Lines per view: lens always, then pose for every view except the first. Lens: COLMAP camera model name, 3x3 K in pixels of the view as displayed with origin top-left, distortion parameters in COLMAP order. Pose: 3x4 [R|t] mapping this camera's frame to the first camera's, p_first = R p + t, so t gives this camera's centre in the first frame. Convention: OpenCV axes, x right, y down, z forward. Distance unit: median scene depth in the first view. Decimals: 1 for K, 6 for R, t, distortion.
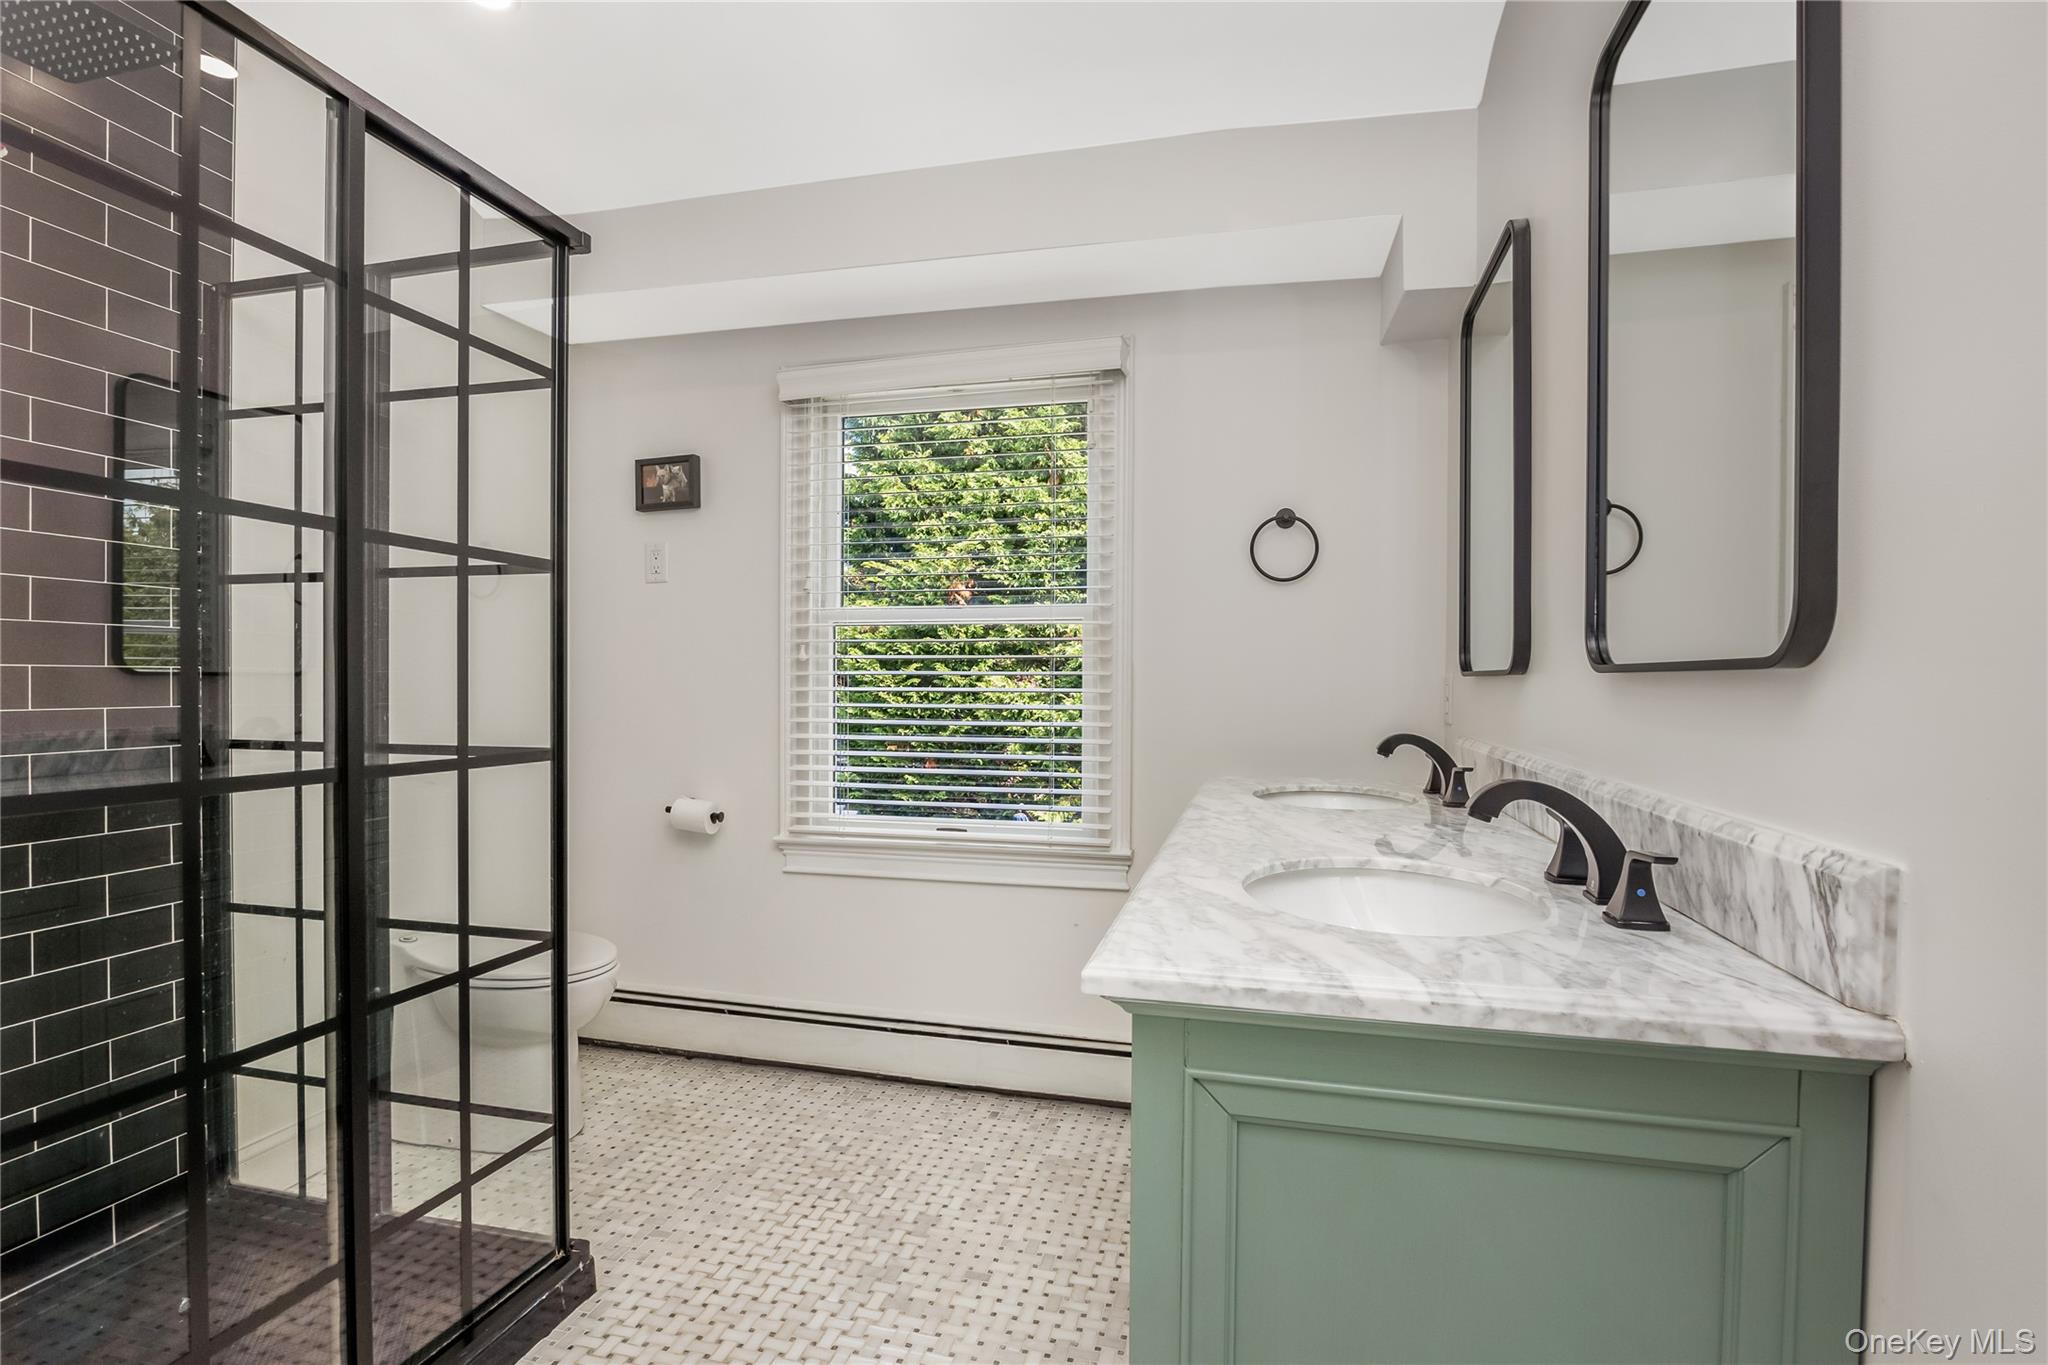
lens RADIAL K [[956.4, 0, 1027.6], [0, 956.4, 685.8], [0, 0, 1]] dist [0.000219, 0.000004]
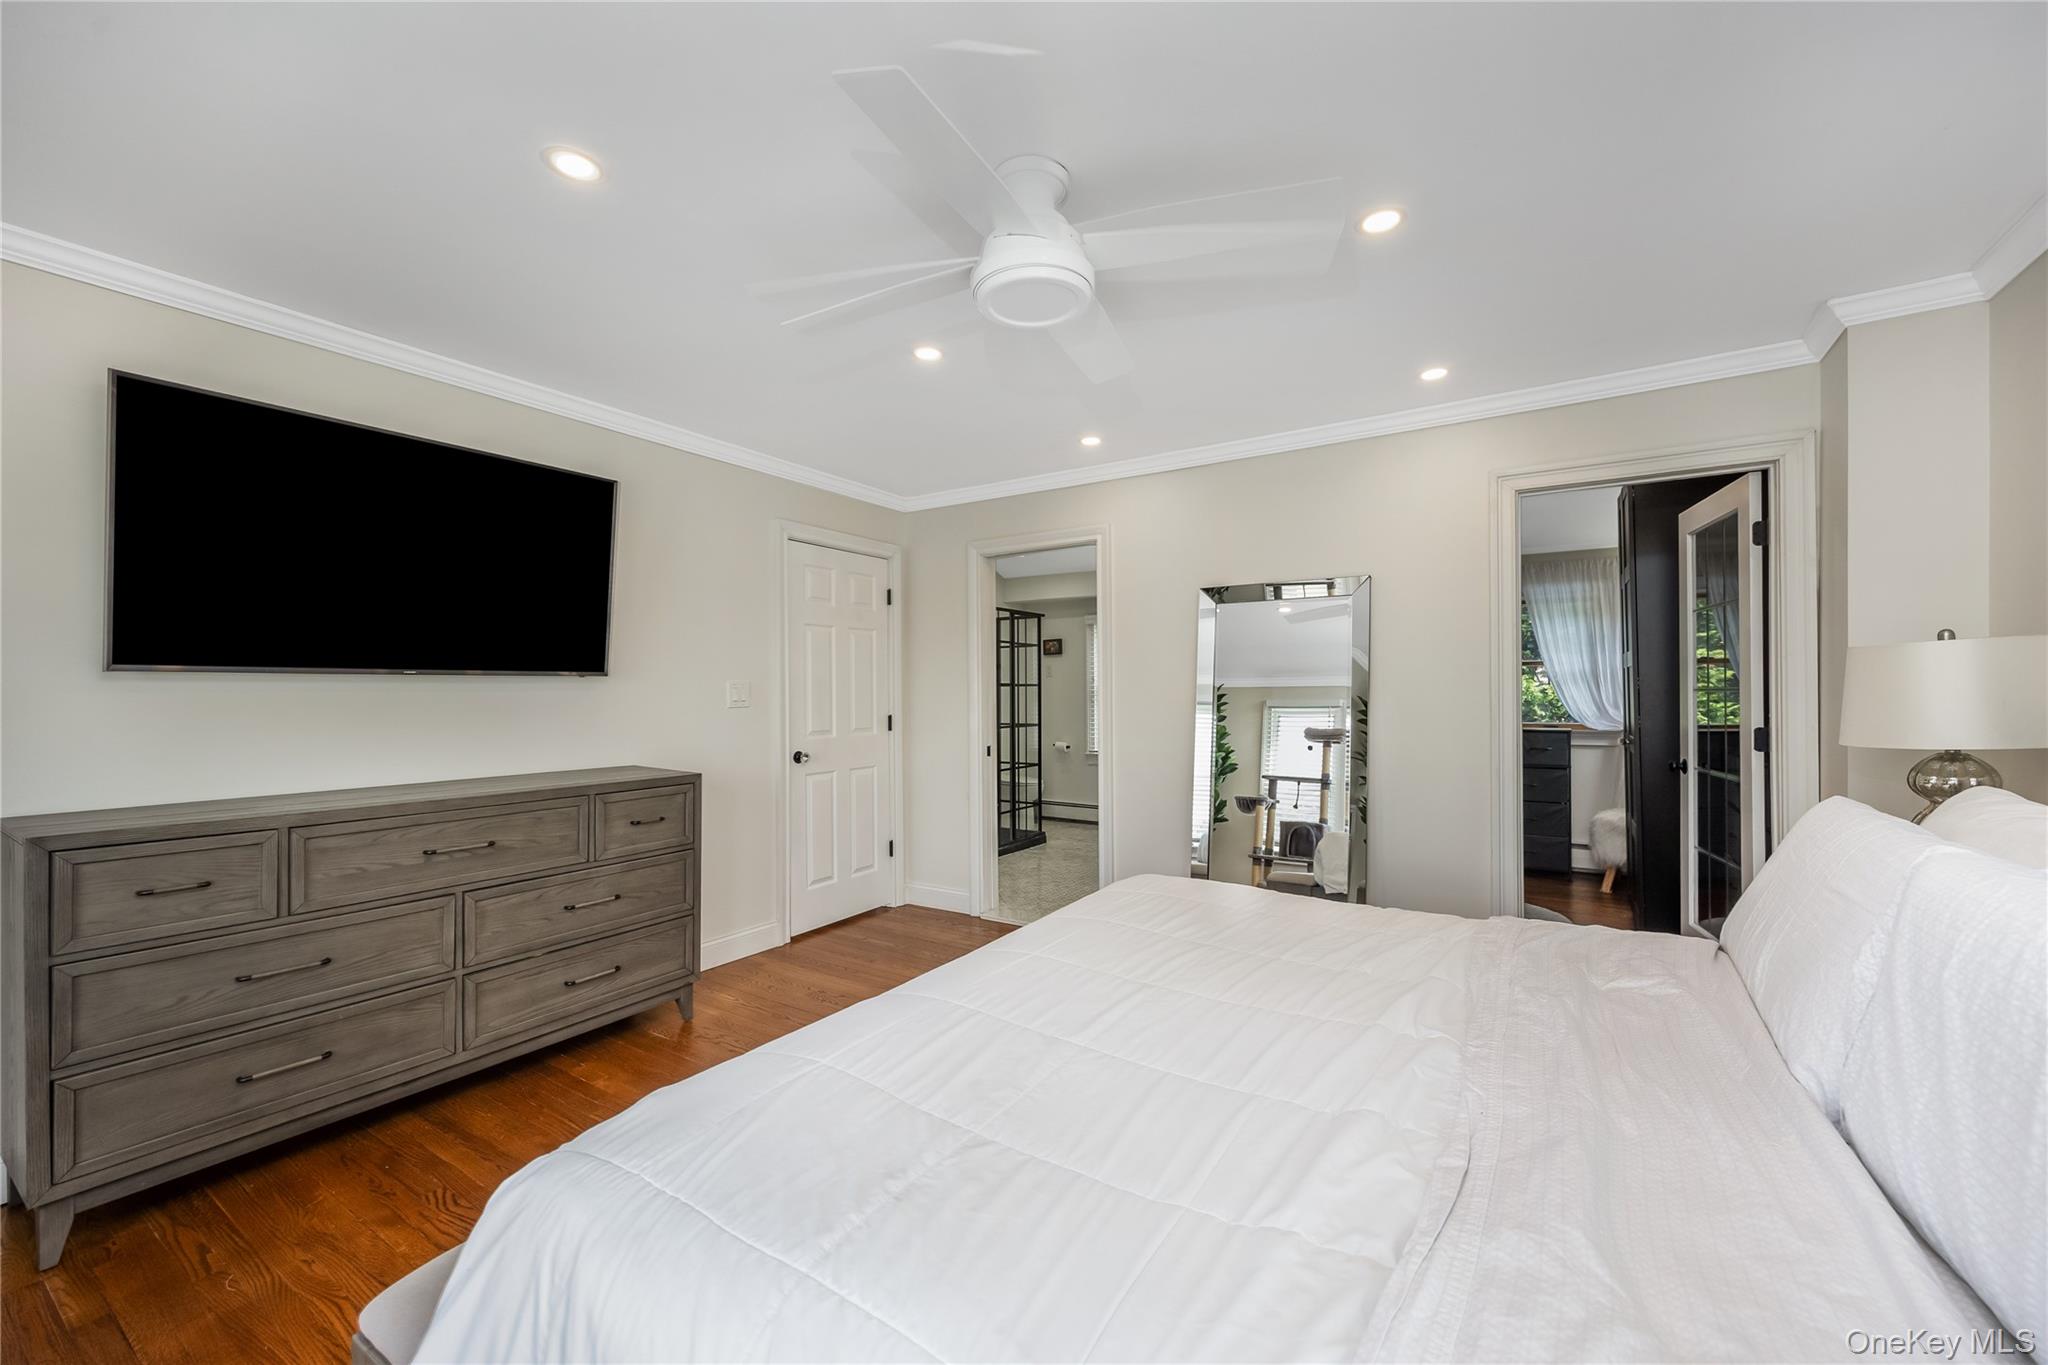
lens RADIAL K [[830.2, 0, 1019.9], [0, 830.2, 686.7], [0, 0, 1]] dist [0.000025, 0.000000]
pose [[0.949452, -0.010248, -0.313745, 0.420728], [0.007095, 0.999912, -0.011188, -0.042942], [0.313832, 0.008397, 0.949441, -1.782798]]
